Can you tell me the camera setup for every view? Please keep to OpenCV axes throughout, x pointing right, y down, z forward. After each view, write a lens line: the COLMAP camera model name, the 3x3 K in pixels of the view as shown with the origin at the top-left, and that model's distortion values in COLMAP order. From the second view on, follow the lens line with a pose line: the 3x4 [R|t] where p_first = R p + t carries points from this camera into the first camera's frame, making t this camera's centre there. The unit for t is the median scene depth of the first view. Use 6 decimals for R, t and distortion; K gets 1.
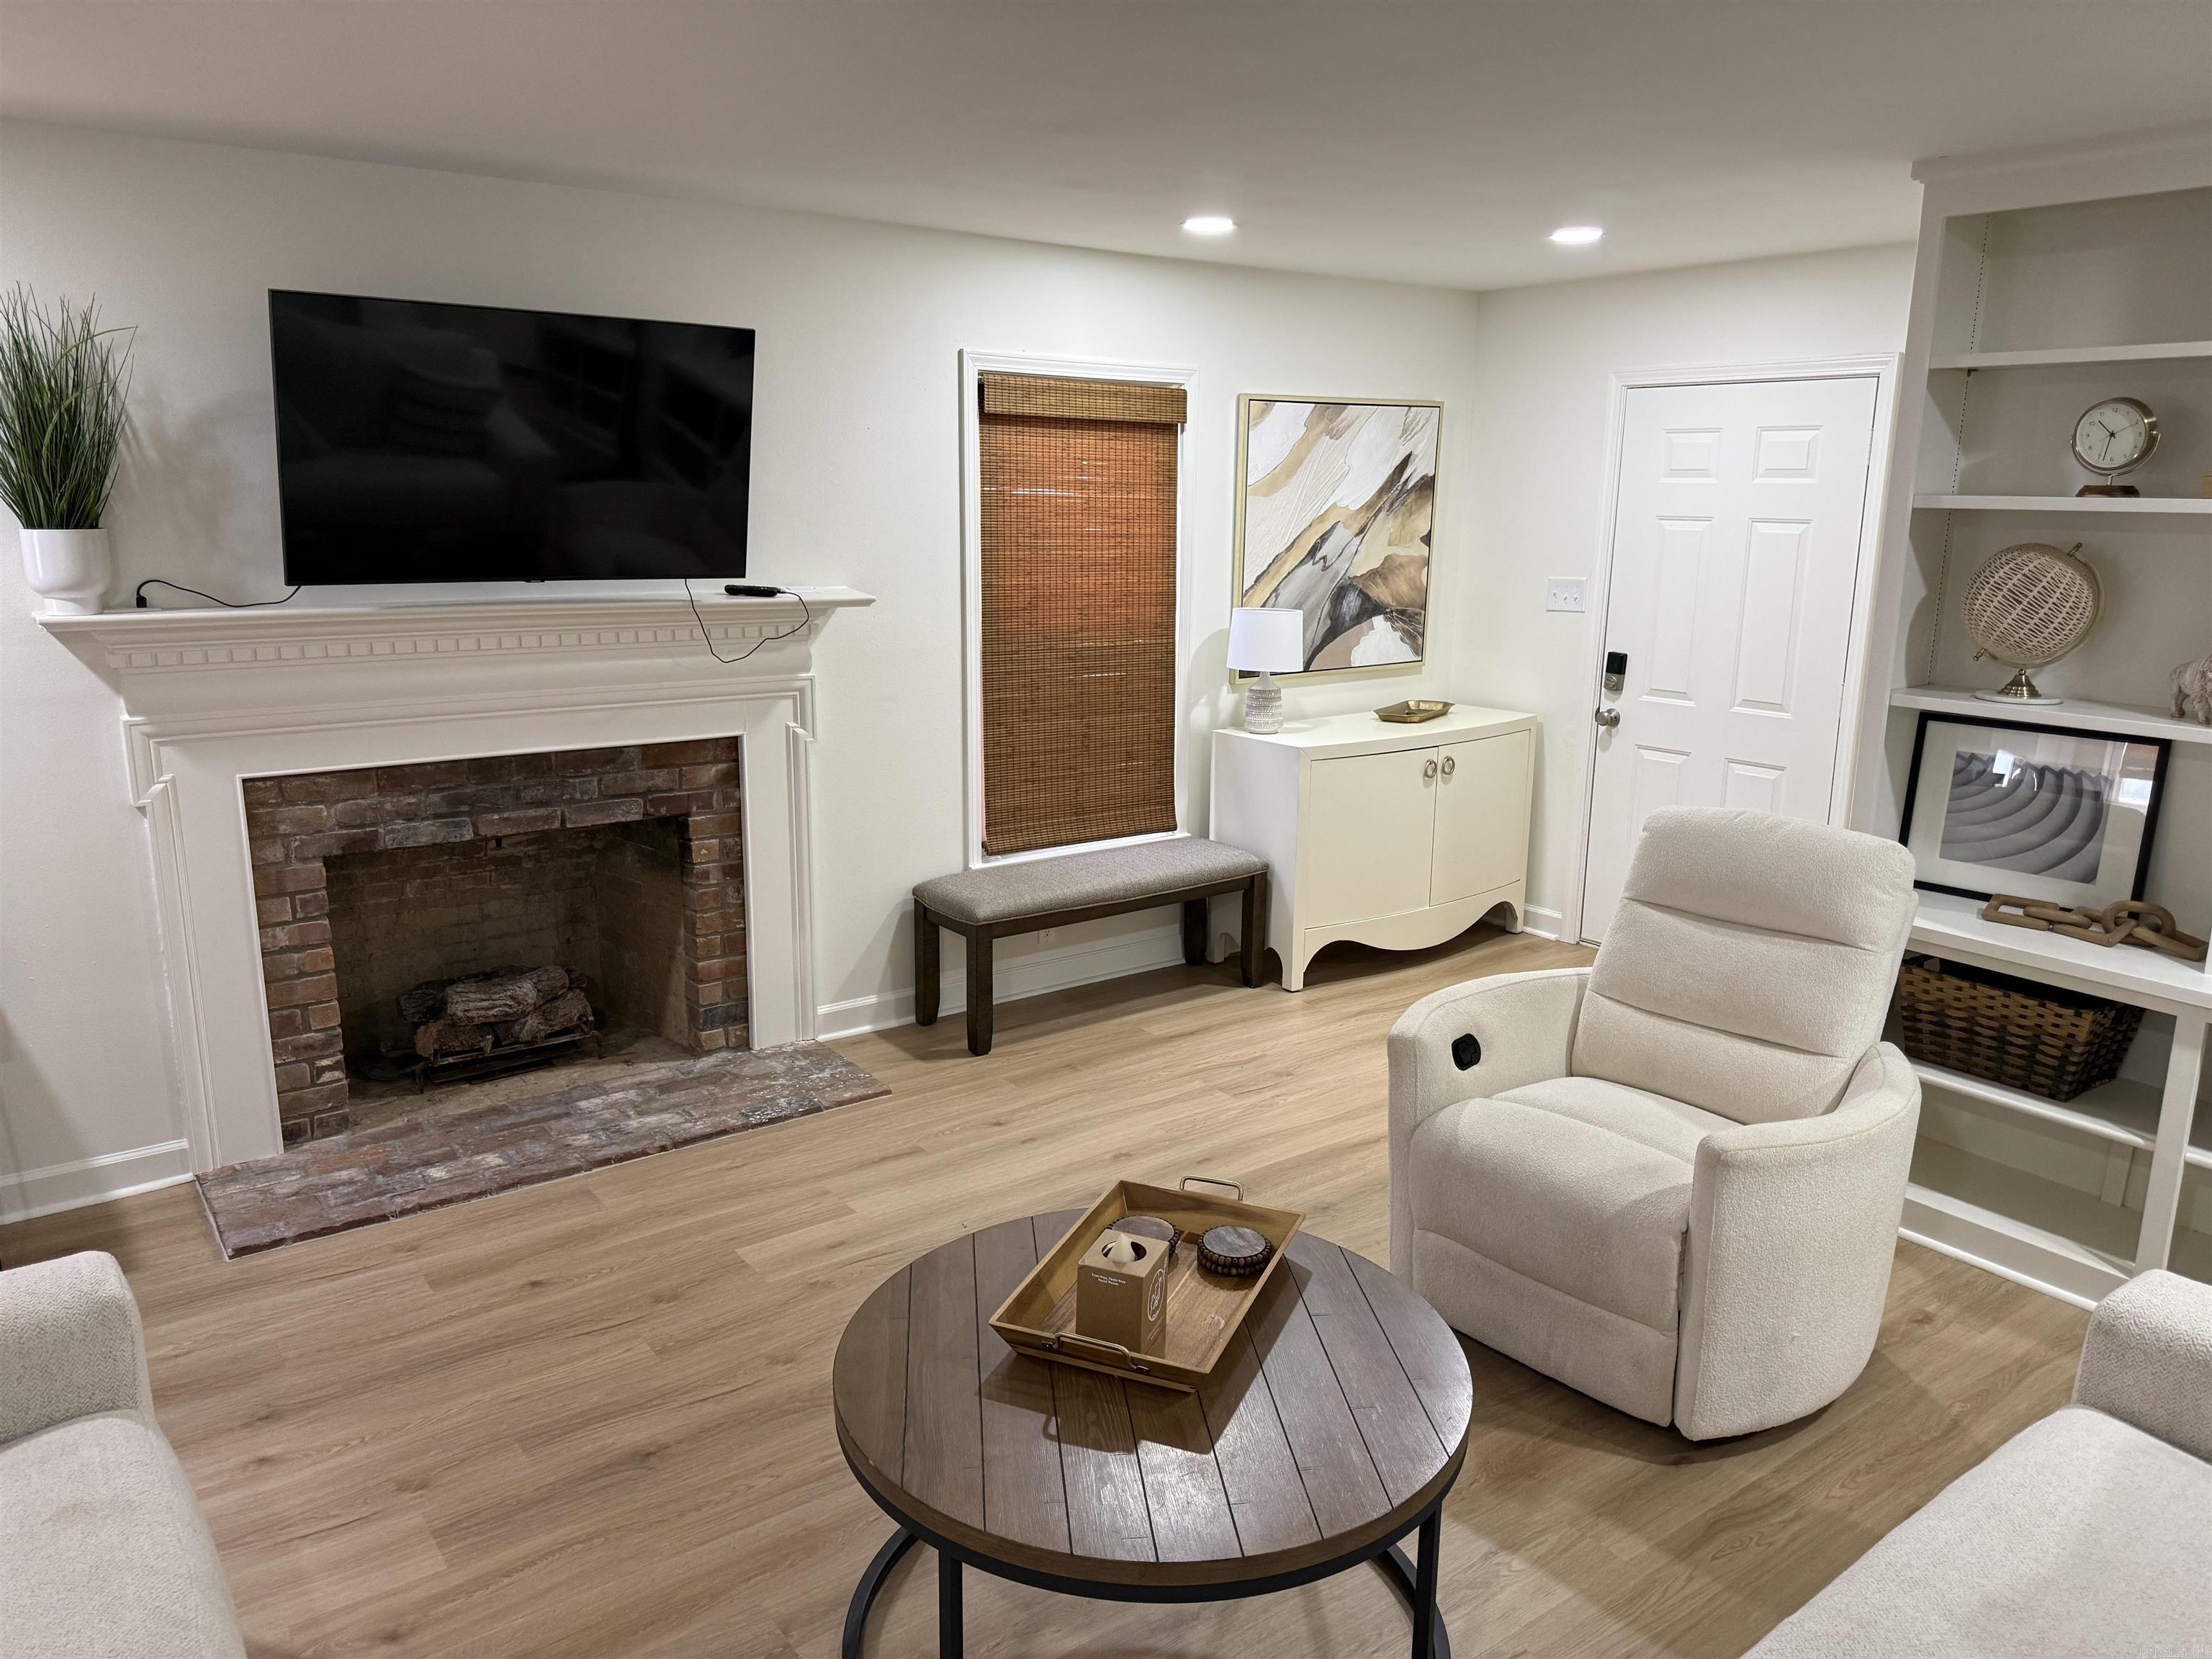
lens RADIAL K [[1541.3, 0, 1115.5], [0, 1541.3, 844.5], [0, 0, 1]] dist [0.067529, -0.092634]
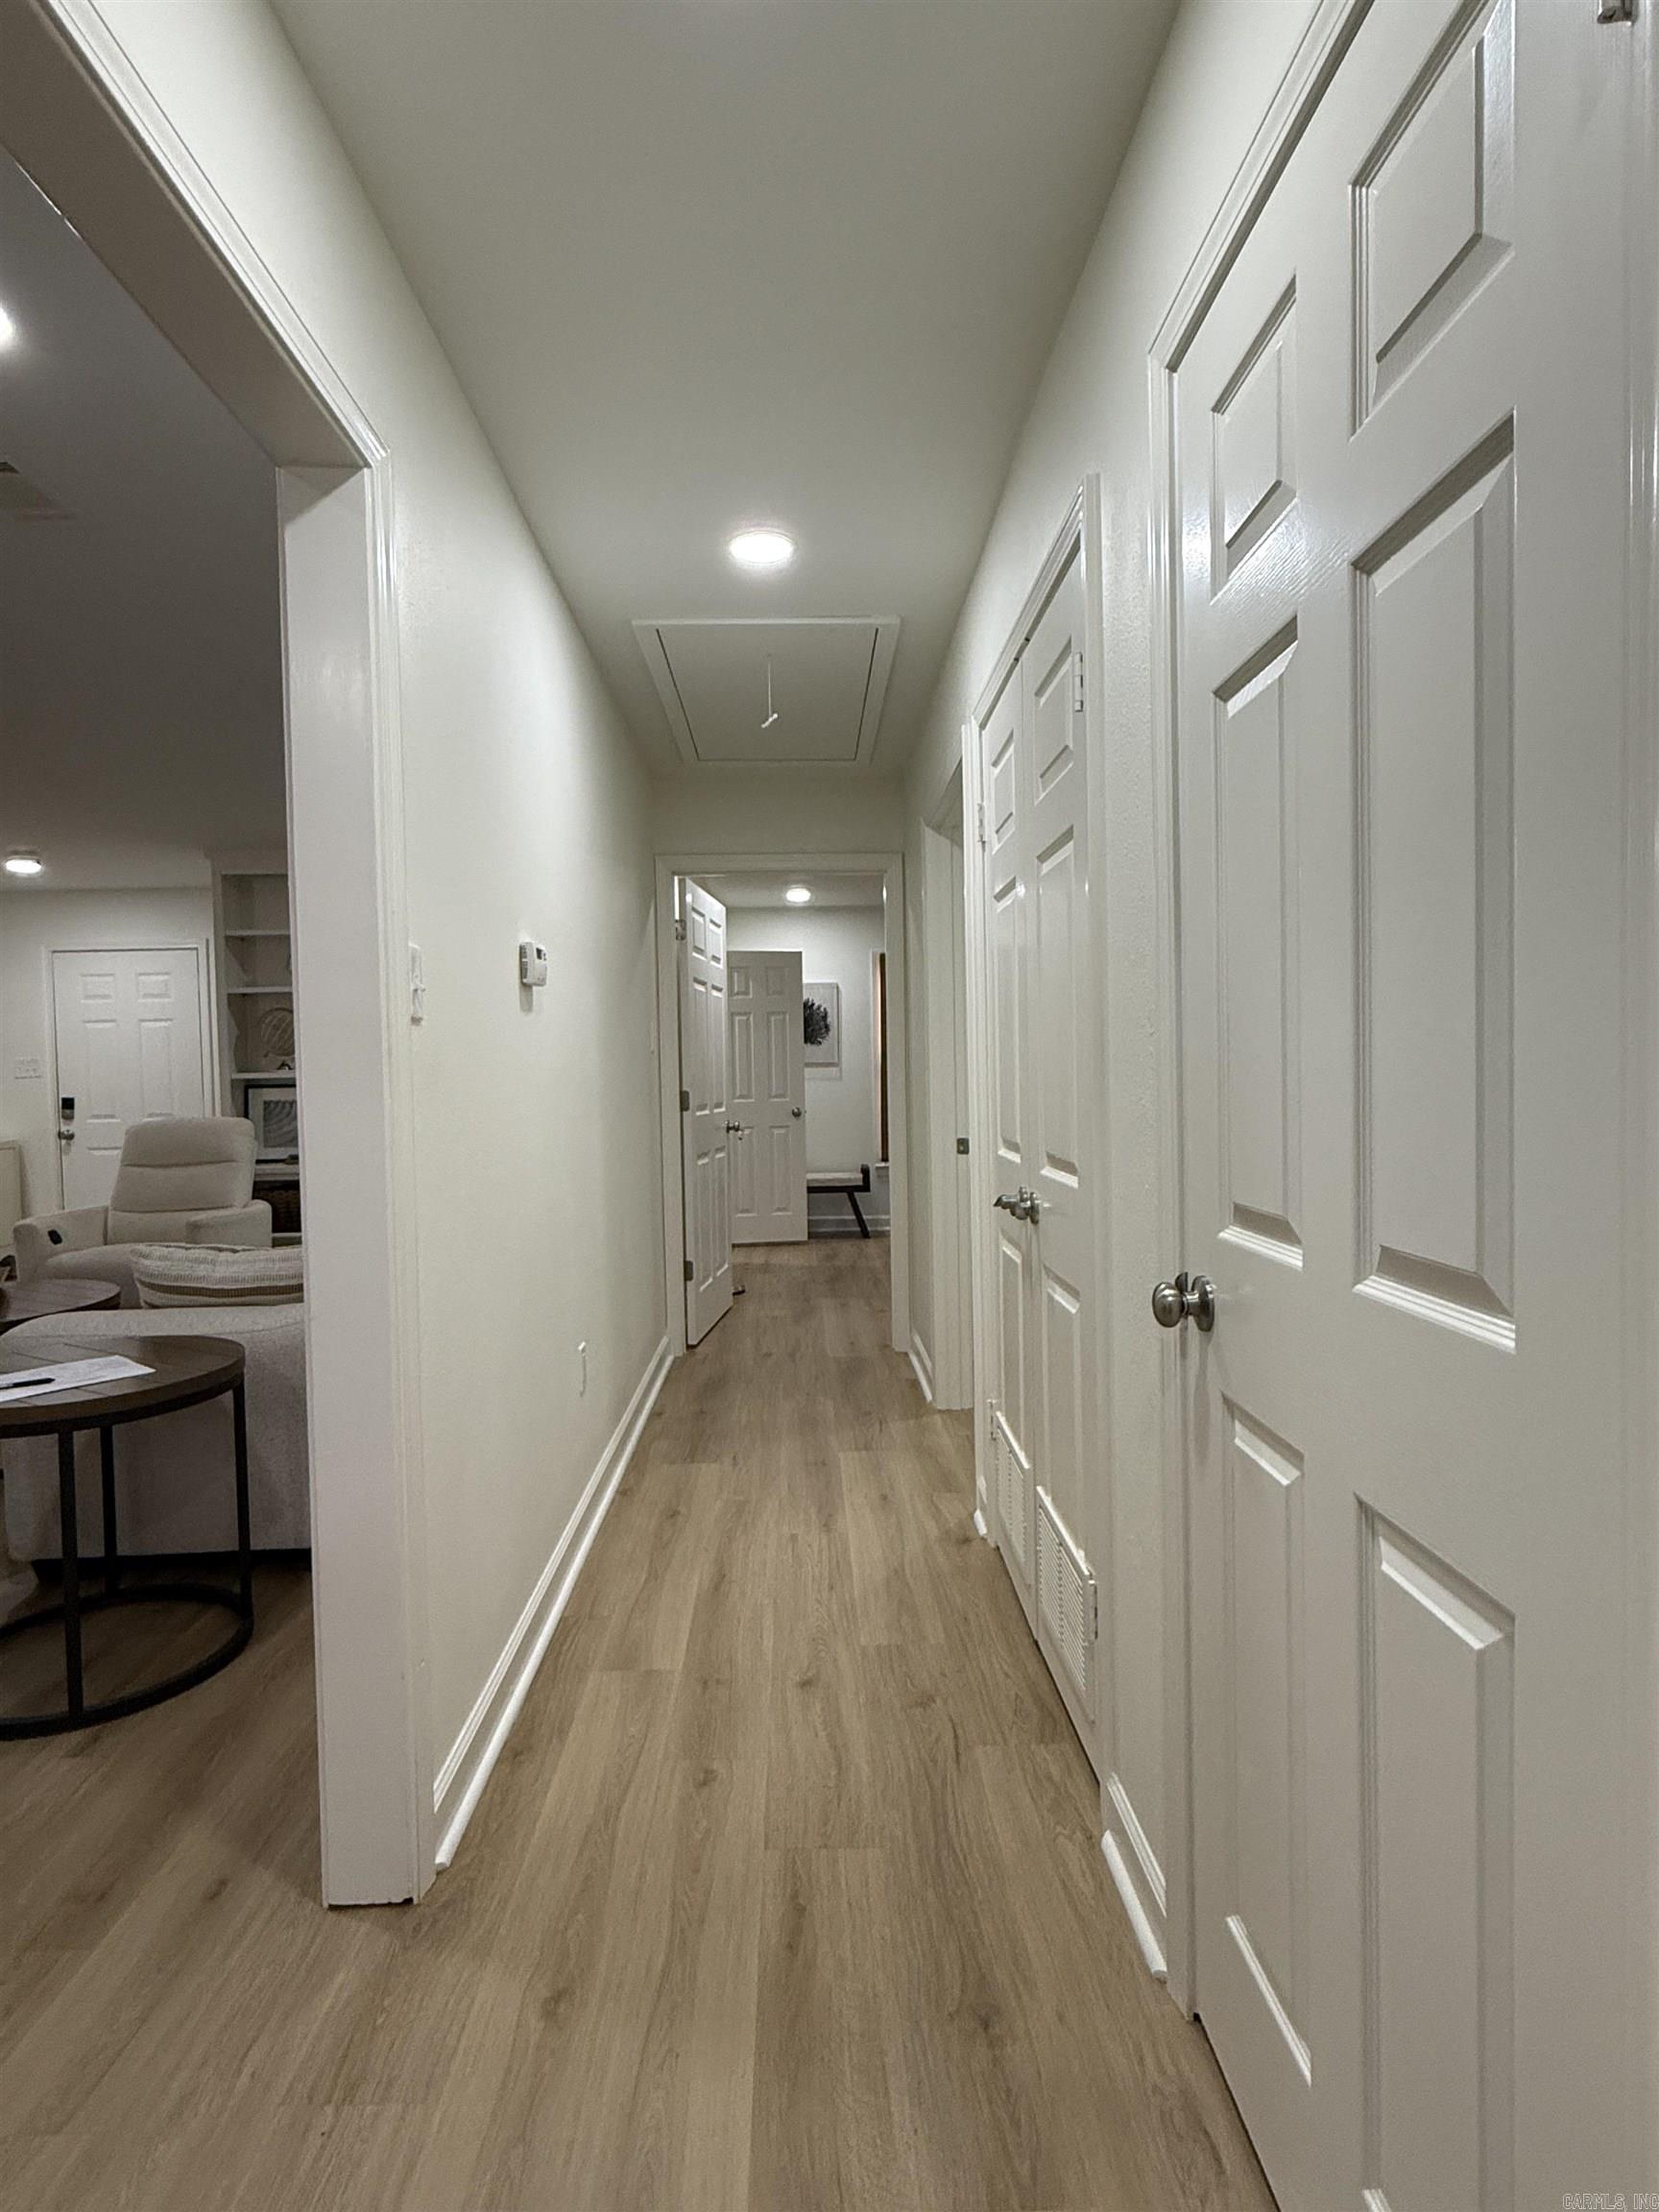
lens RADIAL K [[1147.5, 0, 832.5], [0, 1147.5, 1101.3], [0, 0, 1]] dist [0.000465, -0.000713]
pose [[0.571111, -0.042560, 0.819769, -0.355839], [0.212620, 0.972243, -0.097651, 0.276868], [-0.792859, 0.230069, 0.564308, -0.599901]]
